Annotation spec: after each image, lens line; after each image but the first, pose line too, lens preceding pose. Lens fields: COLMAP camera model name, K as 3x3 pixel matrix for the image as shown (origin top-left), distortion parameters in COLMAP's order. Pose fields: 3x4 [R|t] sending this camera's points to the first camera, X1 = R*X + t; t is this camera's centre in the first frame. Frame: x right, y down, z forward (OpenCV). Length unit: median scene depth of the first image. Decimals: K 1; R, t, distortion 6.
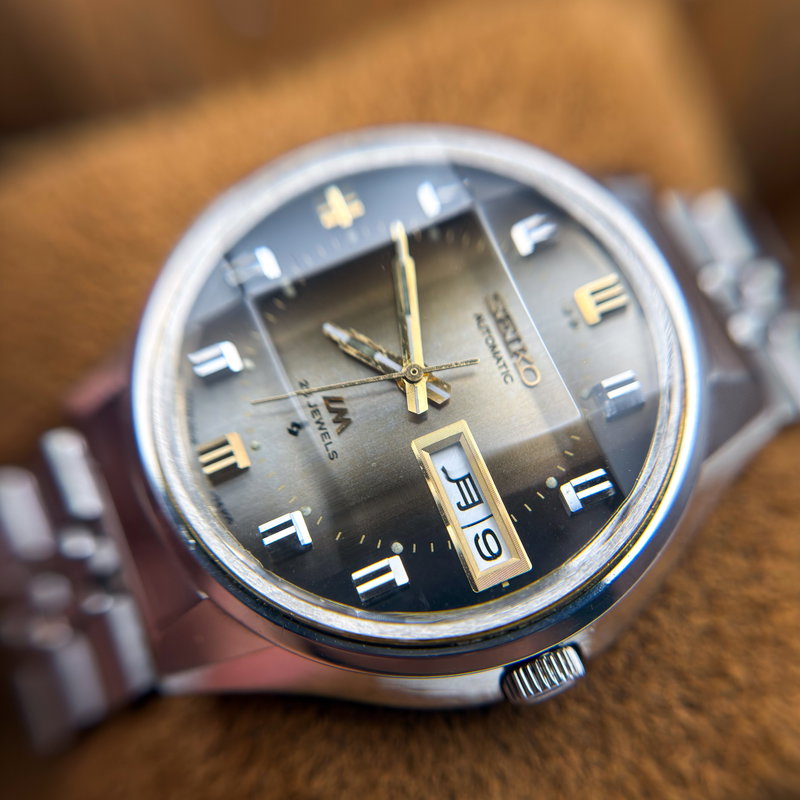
lens RADIAL K [[873.4, 0, 400.1], [0, 873.4, 417.2], [0, 0, 1]] dist [0.489502, -0.000548]
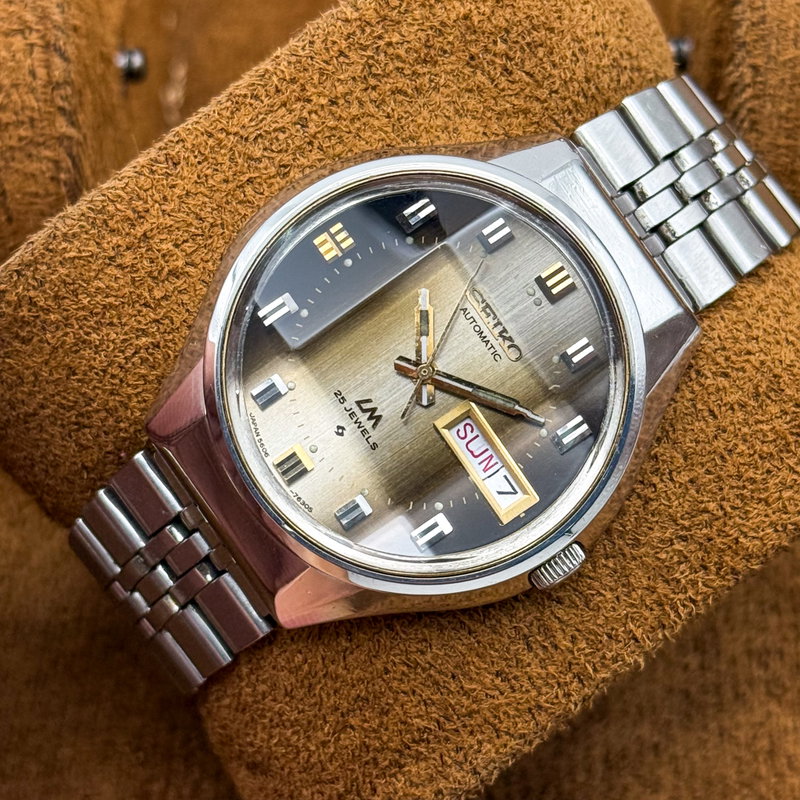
lens RADIAL K [[2443.5, 0, 400.2], [0, 2443.5, 428.3], [0, 0, 1]] dist [-0.061236, 0.944796]
pose [[0.976980, -0.207753, 0.048470, -0.208362], [0.187741, 0.945196, 0.267130, -0.932847], [-0.101311, -0.251881, 0.962441, -2.438259]]
